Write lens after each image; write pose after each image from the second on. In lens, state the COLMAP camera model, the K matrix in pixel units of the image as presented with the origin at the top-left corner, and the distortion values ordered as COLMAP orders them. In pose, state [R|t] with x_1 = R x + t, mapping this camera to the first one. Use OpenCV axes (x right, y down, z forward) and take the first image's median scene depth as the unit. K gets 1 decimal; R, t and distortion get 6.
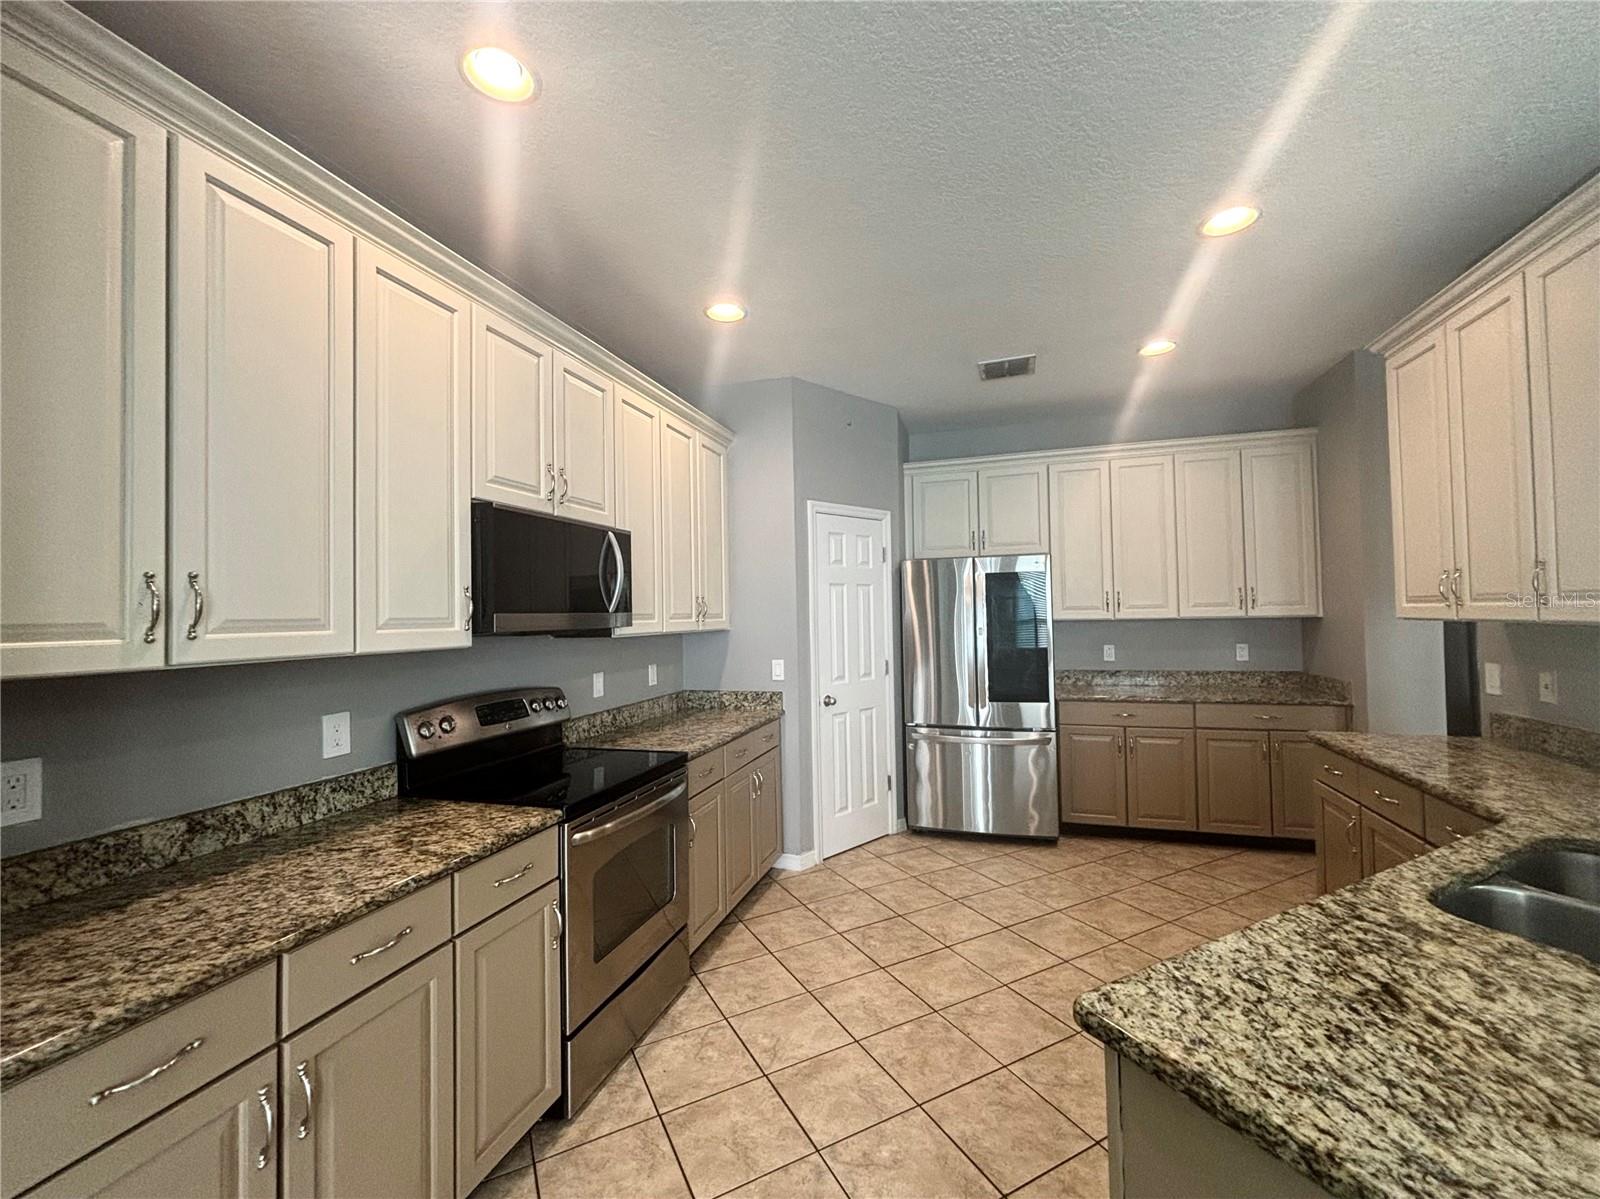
lens RADIAL K [[655.2, 0, 797.9], [0, 655.2, 596.2], [0, 0, 1]] dist [0.006997, -0.000069]
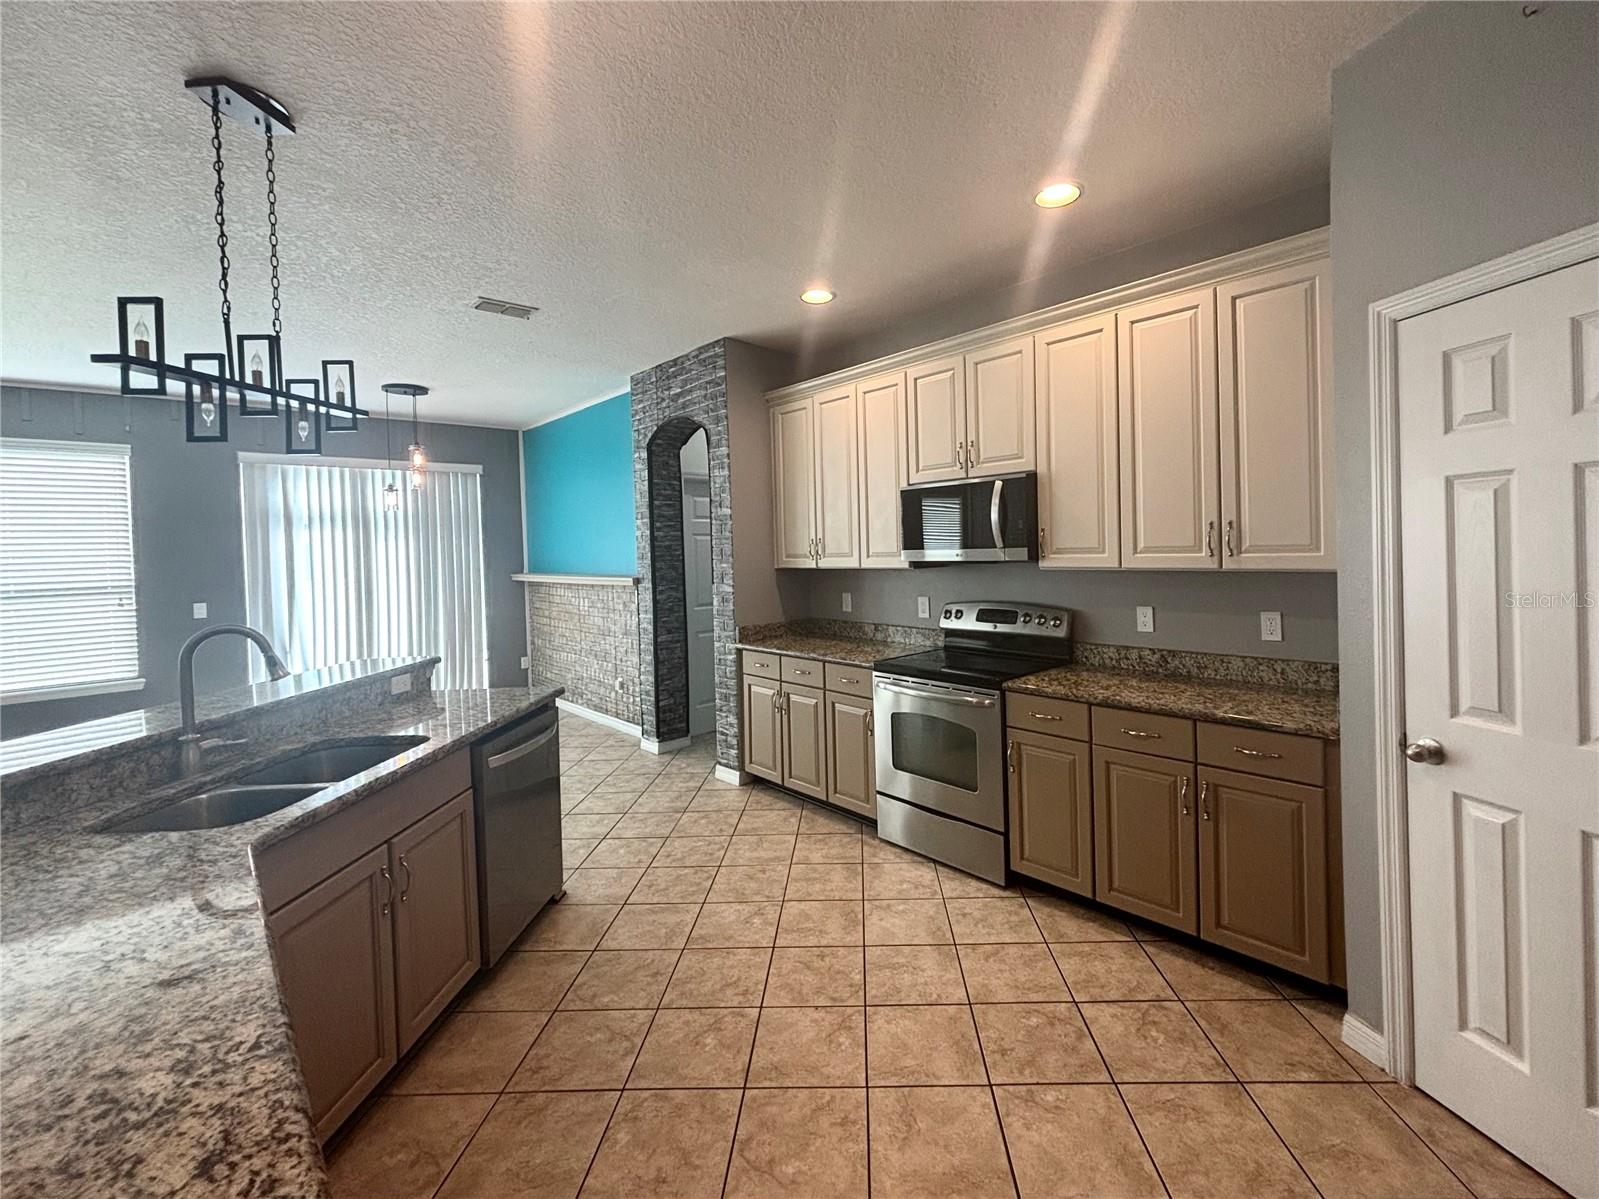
lens RADIAL K [[654.8, 0, 836.1], [0, 654.8, 559.7], [0, 0, 1]] dist [0.006997, -0.000069]
pose [[-0.461459, 0.039994, -0.886260, 0.815758], [0.054118, 0.998392, 0.016876, 0.009459], [0.885509, -0.040175, -0.462881, 1.151625]]
